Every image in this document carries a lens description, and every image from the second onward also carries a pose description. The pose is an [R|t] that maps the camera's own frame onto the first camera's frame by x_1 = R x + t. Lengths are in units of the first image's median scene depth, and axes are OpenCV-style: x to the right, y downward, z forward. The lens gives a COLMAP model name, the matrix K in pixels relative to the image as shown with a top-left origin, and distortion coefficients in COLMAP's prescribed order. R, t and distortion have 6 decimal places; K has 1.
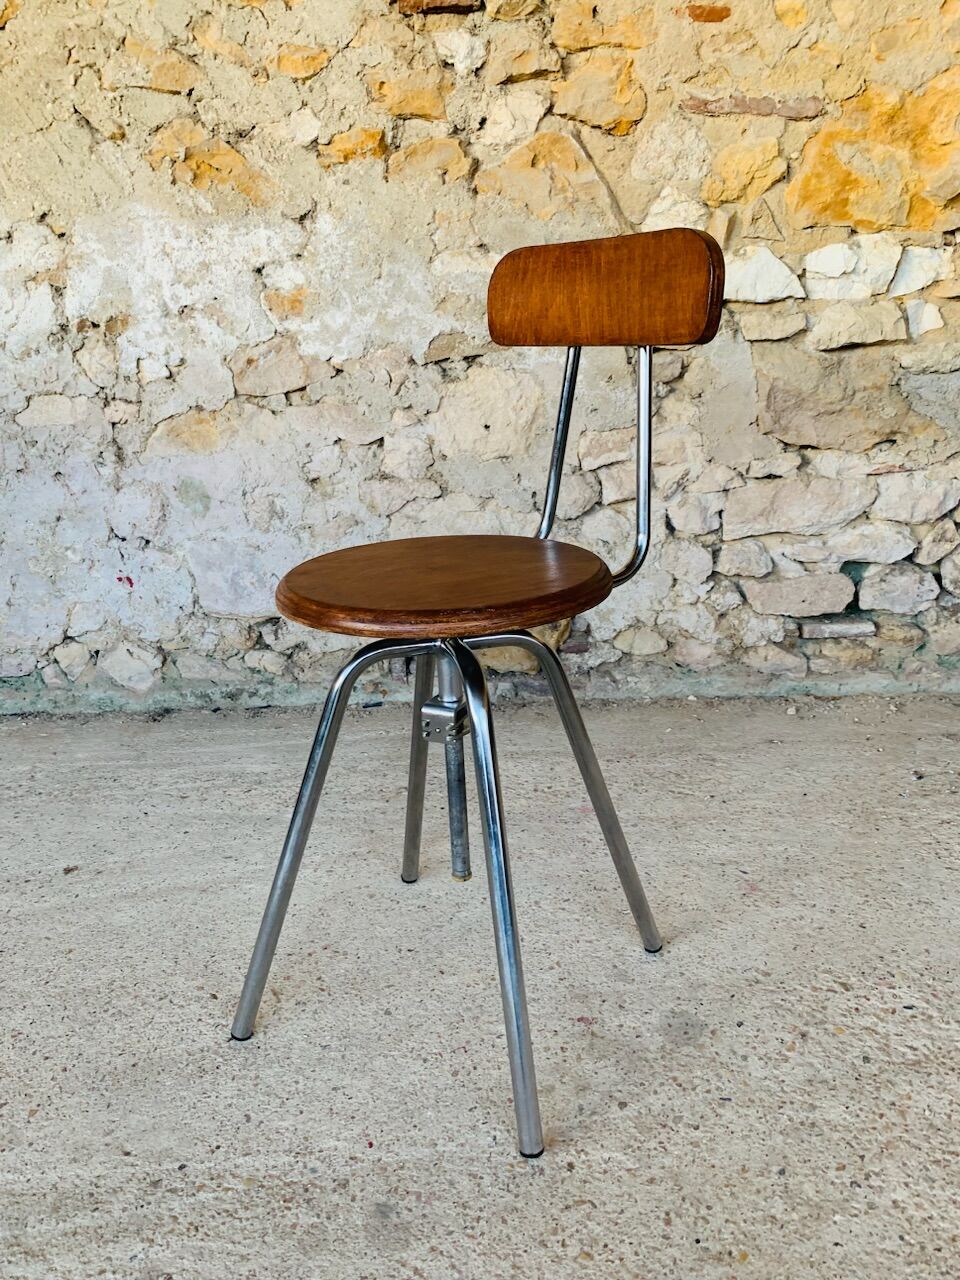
lens RADIAL K [[994.2, 0, 478.1], [0, 994.2, 639.0], [0, 0, 1]] dist [0.006543, -0.017030]
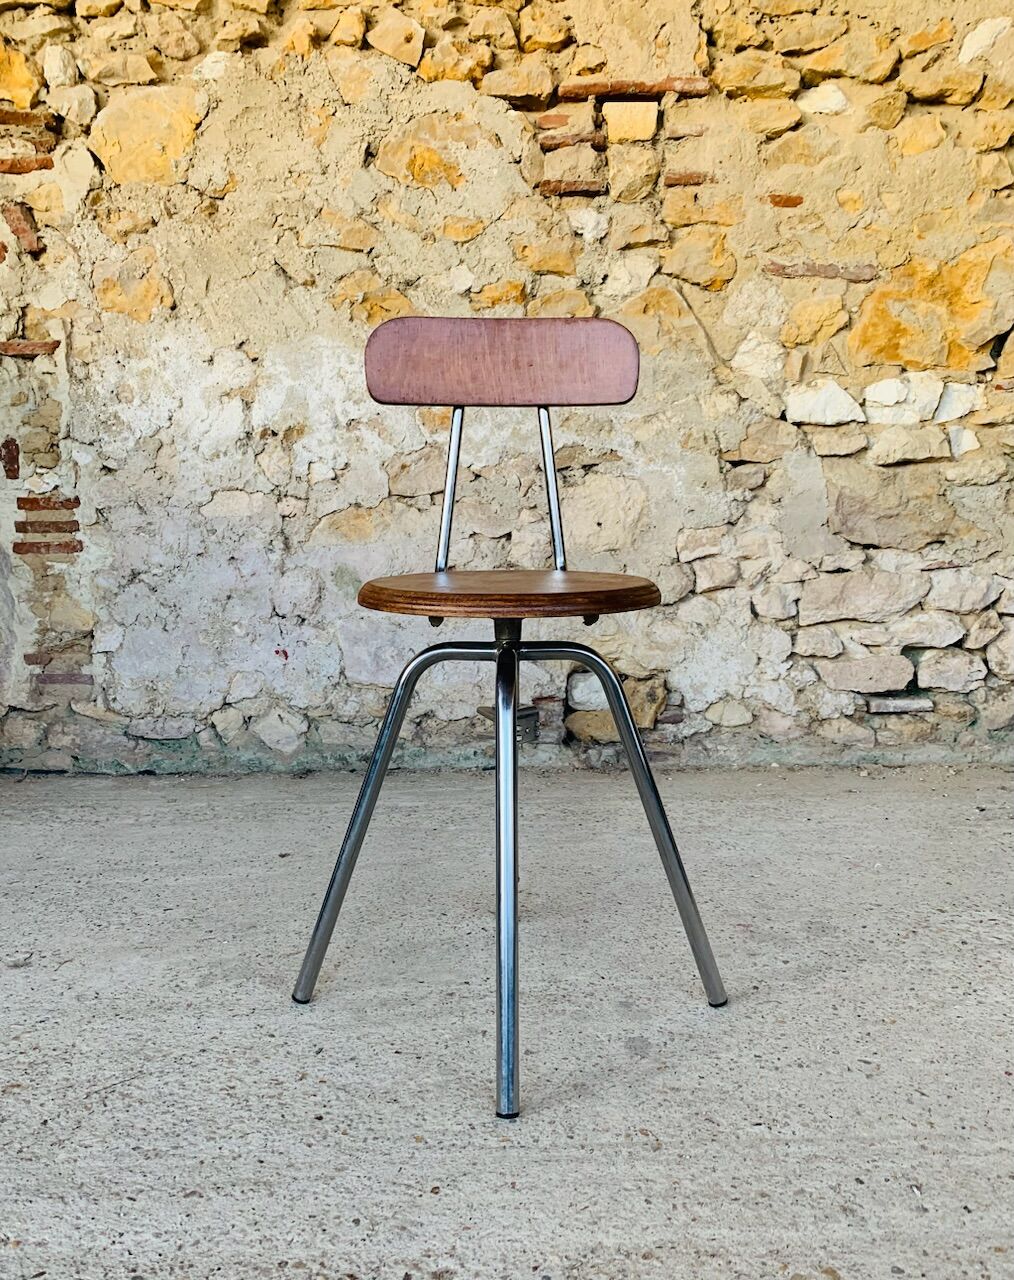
lens RADIAL K [[1086.6, 0, 480.4], [0, 1086.6, 704.4], [0, 0, 1]] dist [0.011516, -0.031845]
pose [[0.999766, 0.013717, 0.016743, -0.164128], [-0.011406, 0.991310, -0.131052, 0.183100], [-0.018395, 0.130831, 0.991234, -0.267836]]
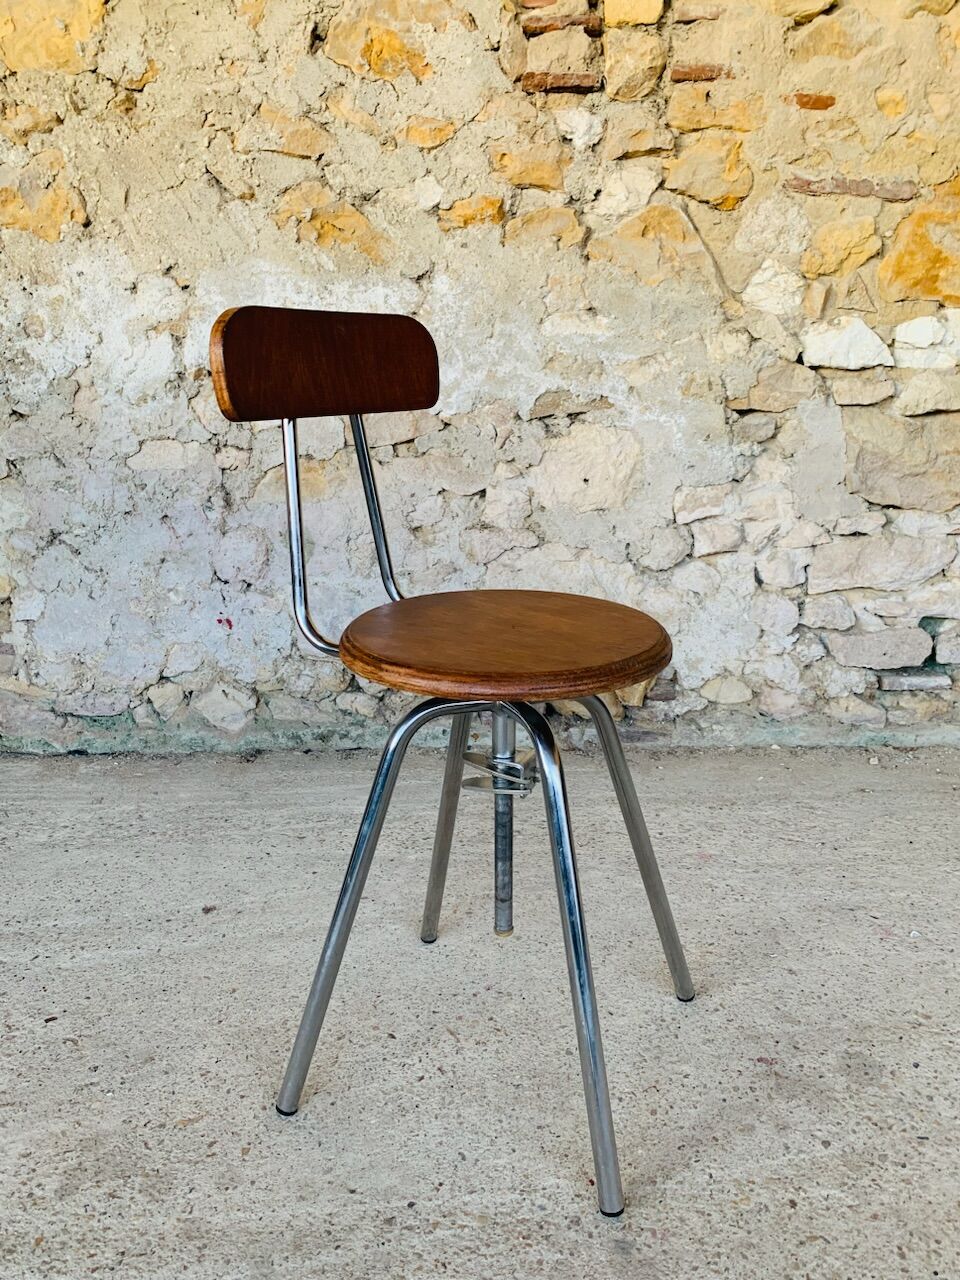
lens RADIAL K [[994.2, 0, 477.3], [0, 994.2, 634.9], [0, 0, 1]] dist [0.006543, -0.017030]
pose [[0.999378, 0.017629, 0.030533, -0.144567], [-0.016090, 0.998623, -0.049932, 0.000443], [-0.031371, 0.049410, 0.998286, -0.022619]]
